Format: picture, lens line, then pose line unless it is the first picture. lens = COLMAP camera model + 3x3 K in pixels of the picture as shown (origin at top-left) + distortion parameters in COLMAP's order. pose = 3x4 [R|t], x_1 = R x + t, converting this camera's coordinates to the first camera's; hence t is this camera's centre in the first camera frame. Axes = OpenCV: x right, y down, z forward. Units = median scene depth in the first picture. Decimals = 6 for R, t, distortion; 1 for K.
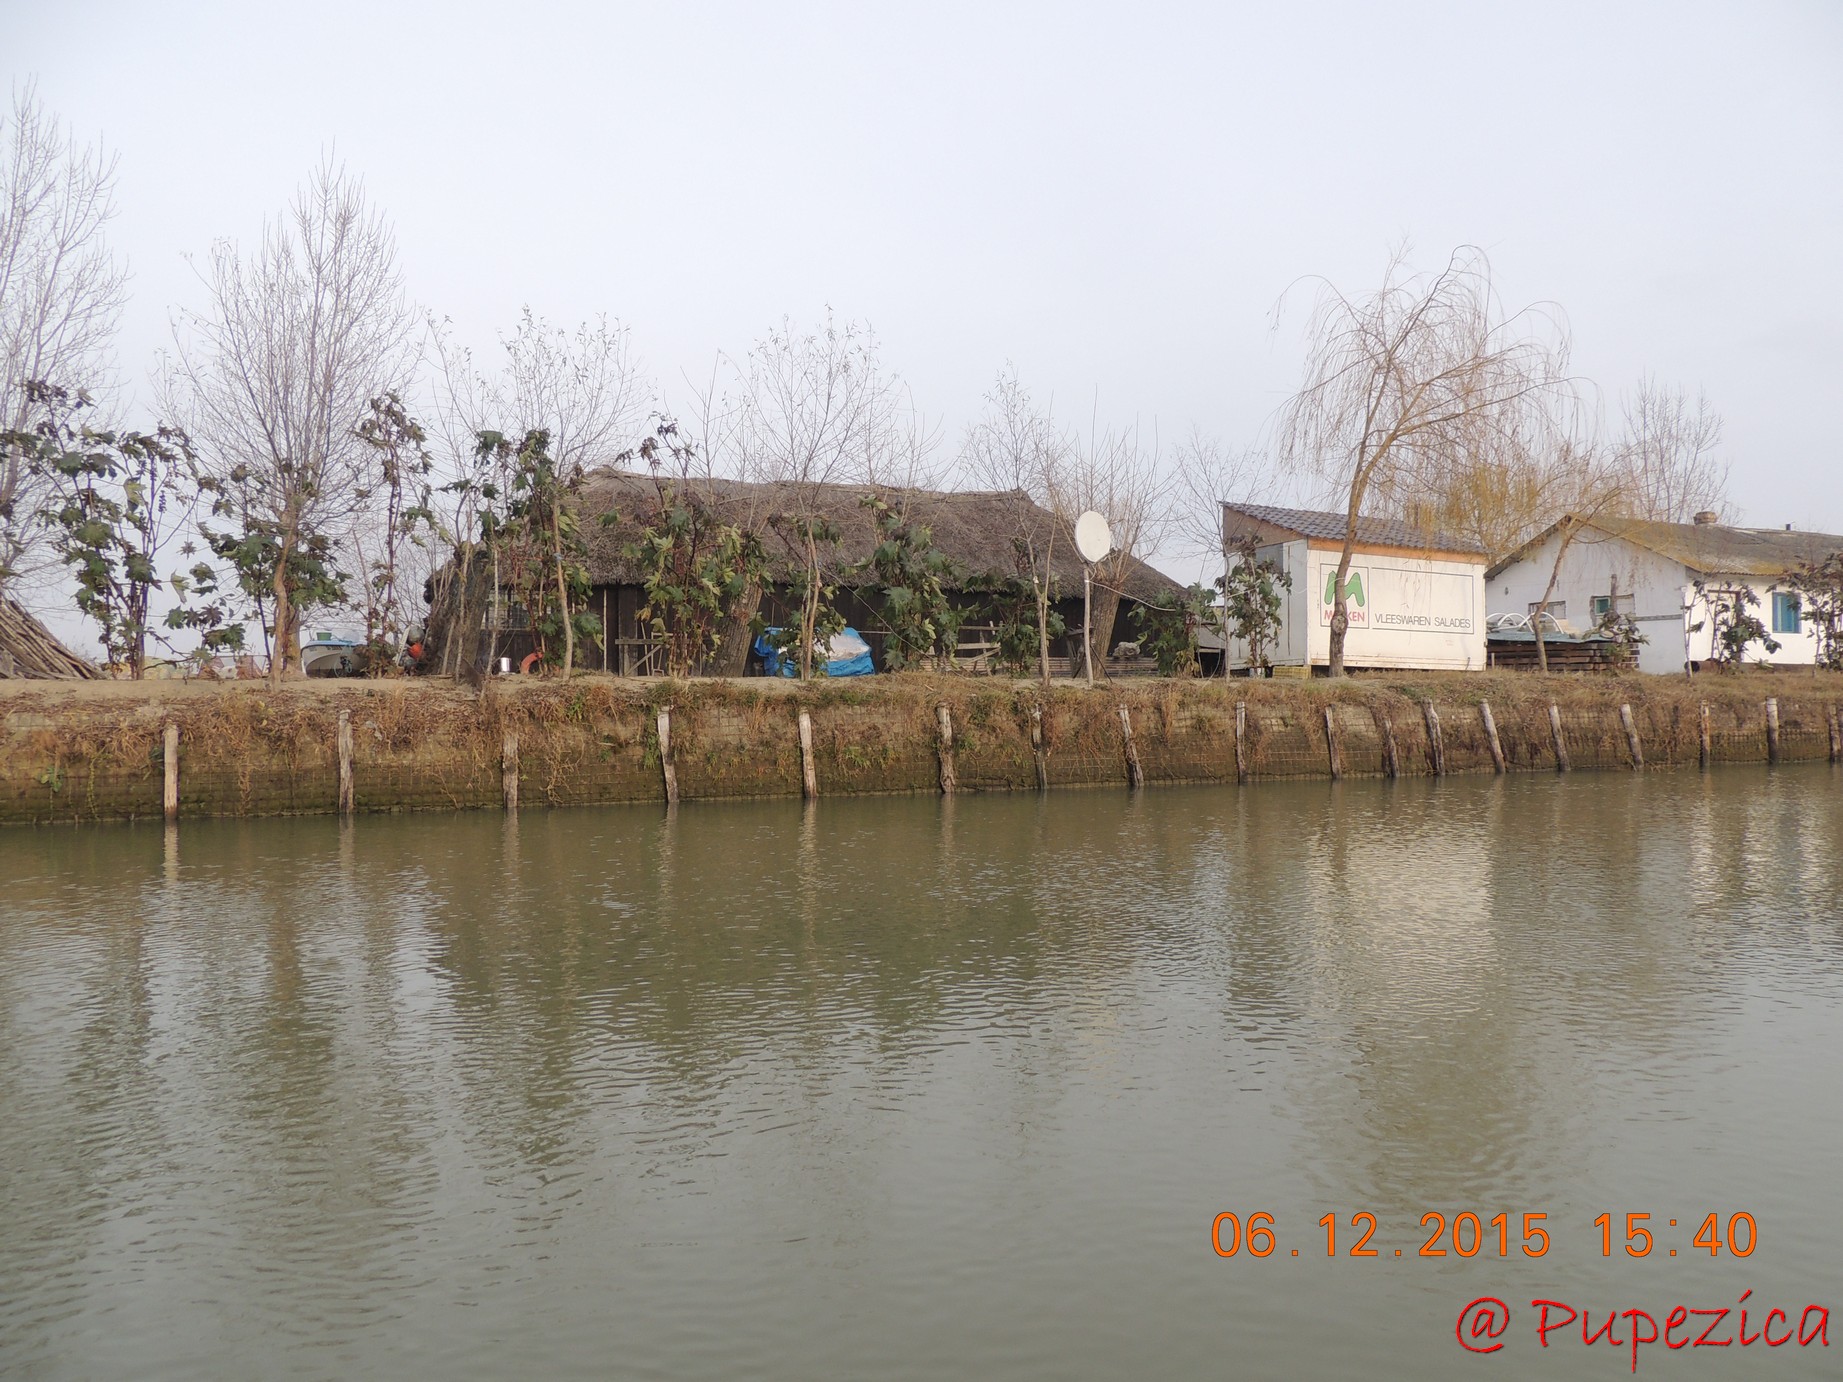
lens RADIAL K [[1320.0, 0, 922.2], [0, 1320.0, 695.1], [0, 0, 1]] dist [-0.010895, -0.009514]
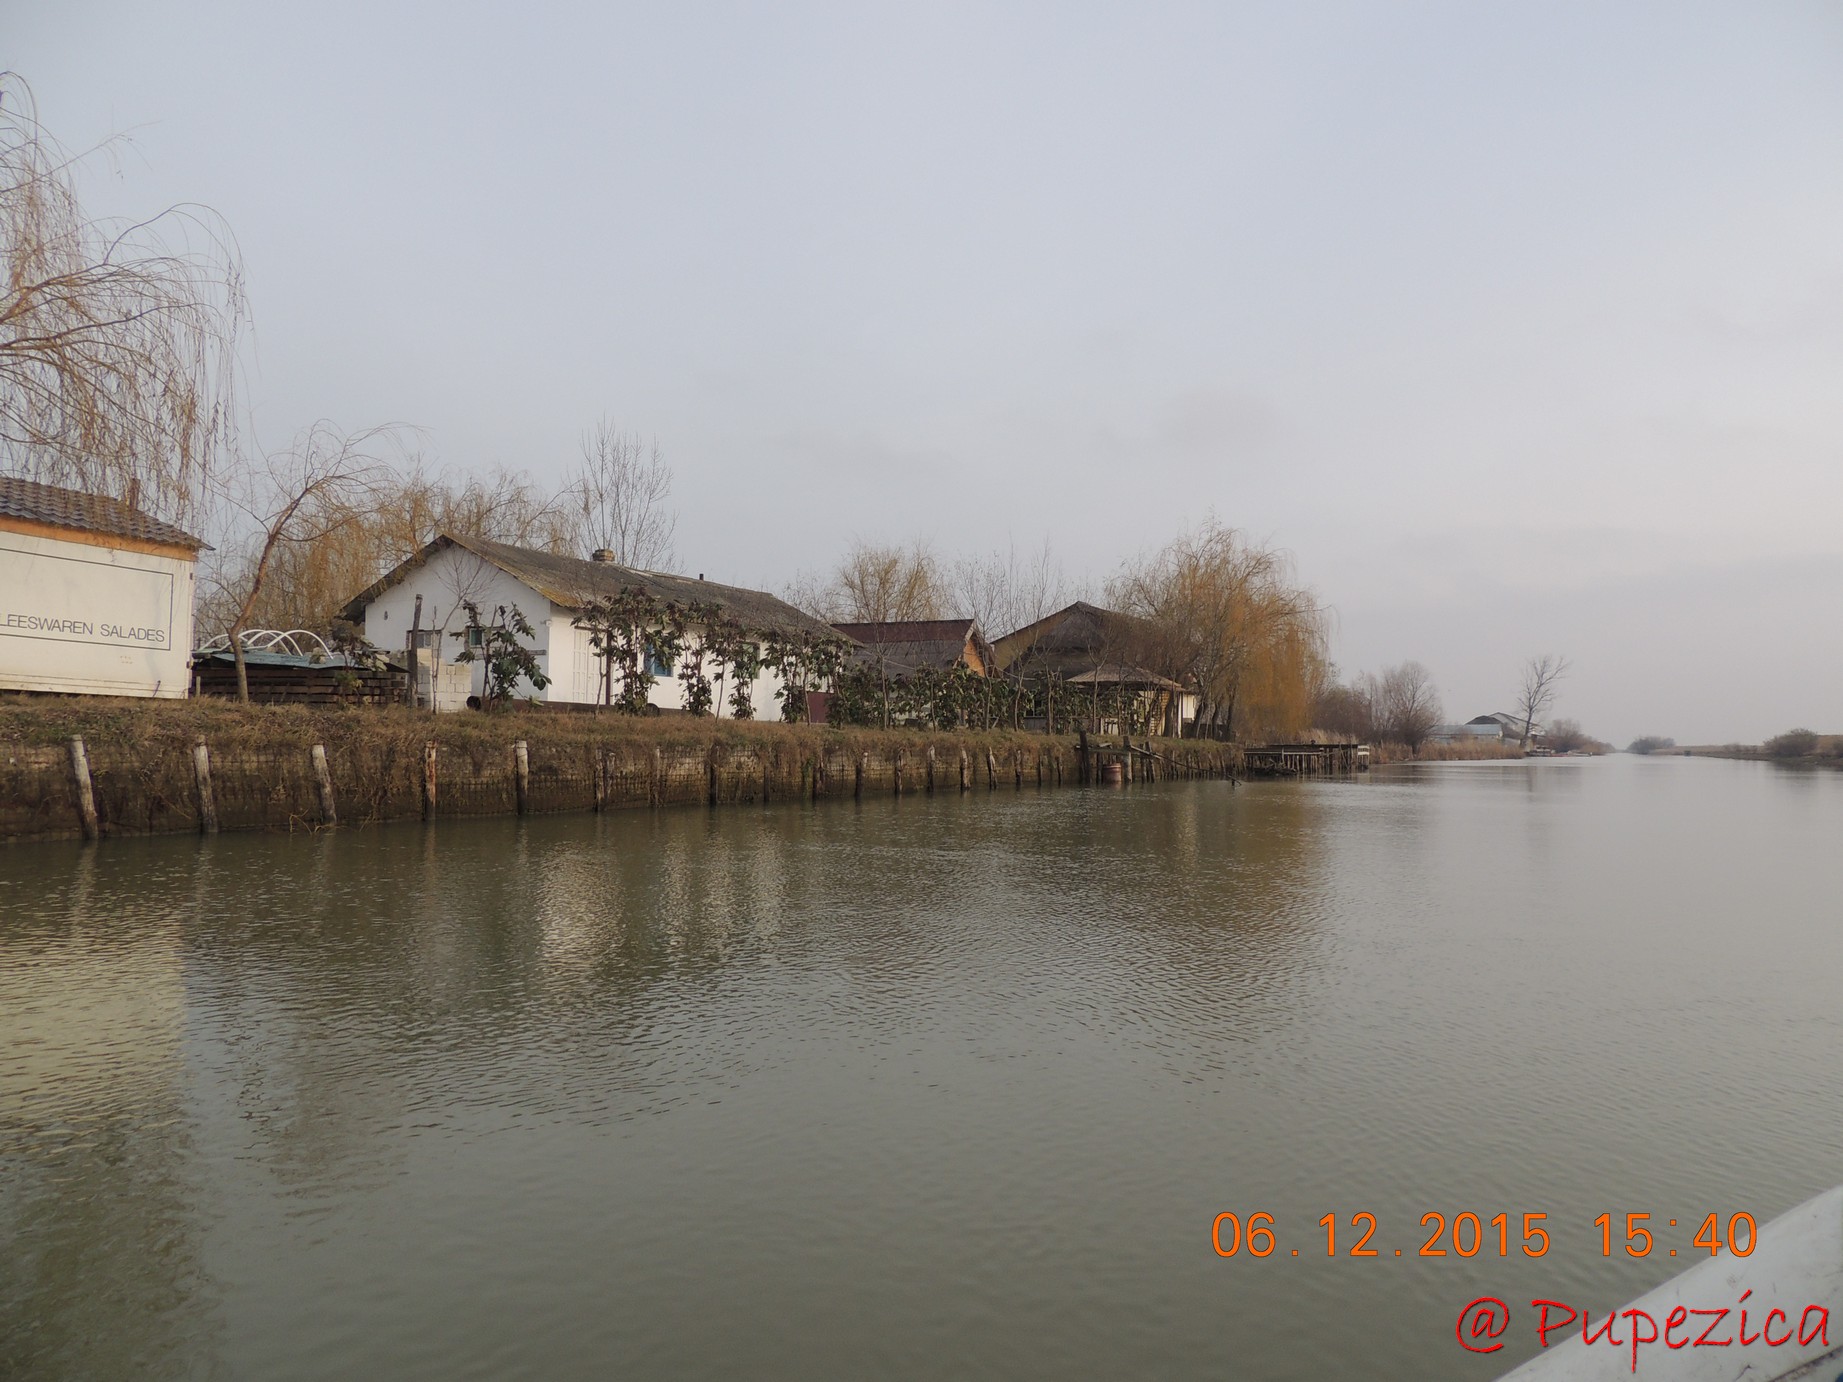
lens RADIAL K [[1334.3, 0, 925.9], [0, 1334.3, 685.2], [0, 0, 1]] dist [-0.006371, 0.001990]
pose [[0.784947, 0.039947, 0.618274, 0.308472], [-0.016142, 0.998899, -0.044045, 0.000414], [-0.619352, 0.024593, 0.784728, 0.140082]]
